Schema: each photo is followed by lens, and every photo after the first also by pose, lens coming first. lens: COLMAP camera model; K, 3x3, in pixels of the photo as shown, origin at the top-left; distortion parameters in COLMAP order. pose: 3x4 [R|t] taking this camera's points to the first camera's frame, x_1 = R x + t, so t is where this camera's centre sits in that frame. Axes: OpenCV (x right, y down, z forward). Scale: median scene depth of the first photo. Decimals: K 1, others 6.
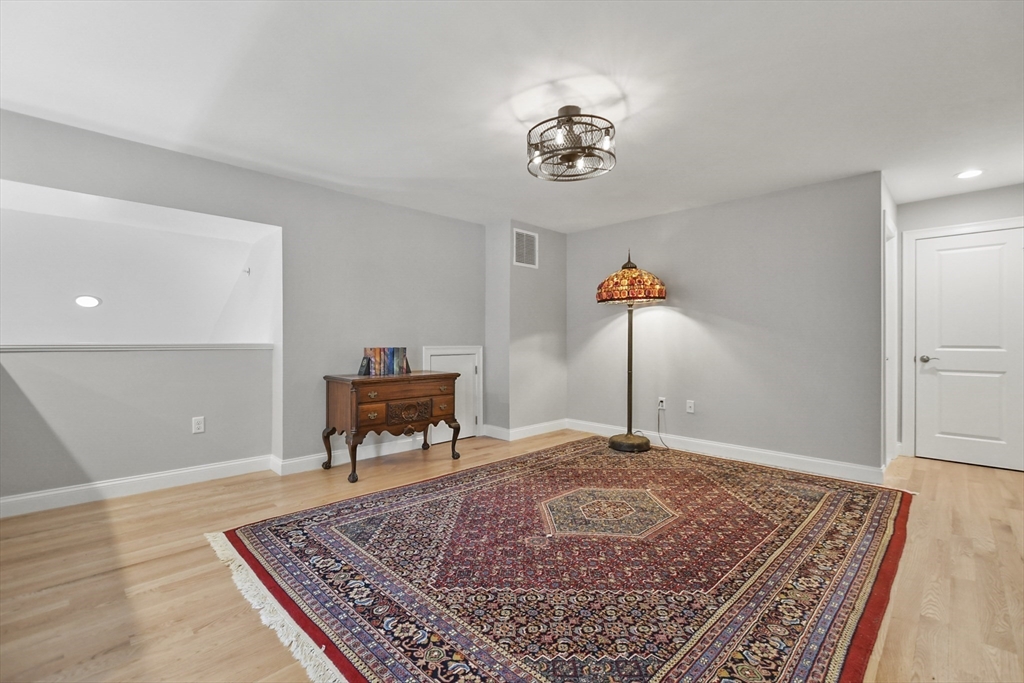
lens RADIAL K [[454.5, 0, 500.7], [0, 454.5, 342.4], [0, 0, 1]] dist [-0.007491, 0.000286]
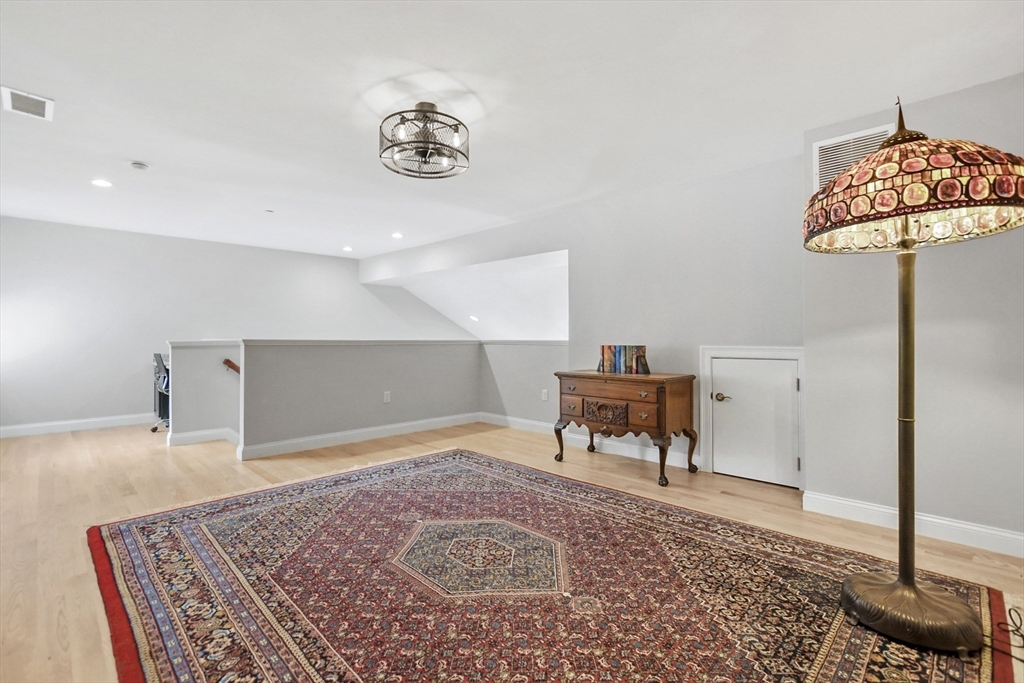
lens RADIAL K [[454.5, 0, 500.7], [0, 454.5, 342.4], [0, 0, 1]] dist [-0.007491, 0.000286]
pose [[0.013962, 0.004309, -0.999893, 0.853545], [-0.006502, 0.999970, 0.004219, 0.002158], [0.999881, 0.006442, 0.013990, 0.858217]]
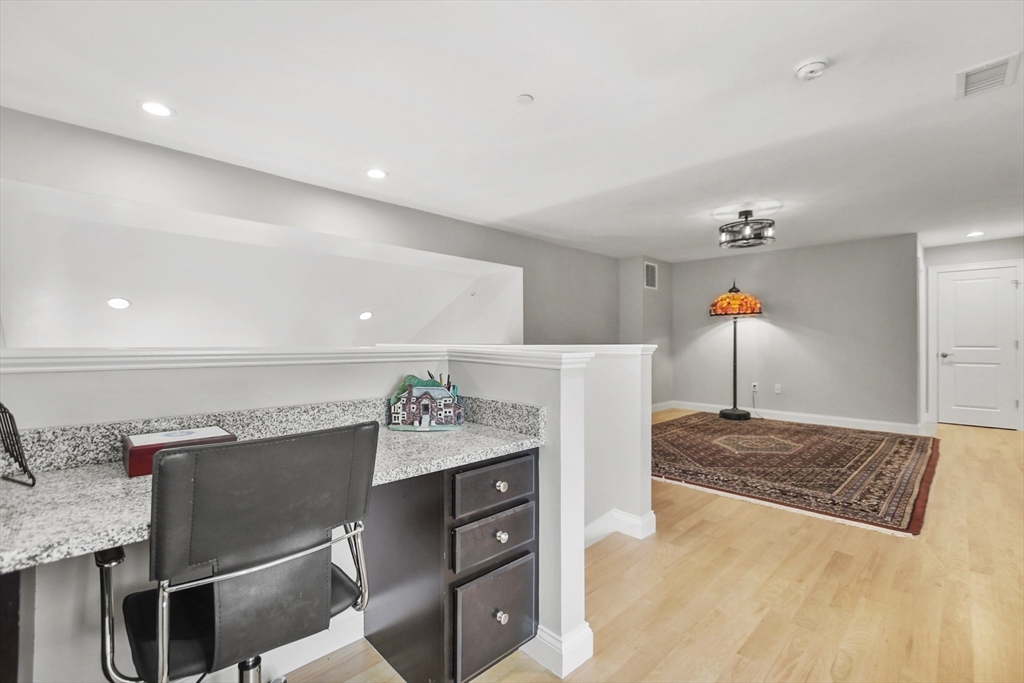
lens RADIAL K [[454.5, 0, 500.7], [0, 454.5, 342.4], [0, 0, 1]] dist [-0.007491, 0.000286]
pose [[0.999977, -0.000399, -0.006721, -0.590779], [0.000368, 0.999990, -0.004561, 0.002411], [0.006723, 0.004559, 0.999967, -0.570484]]
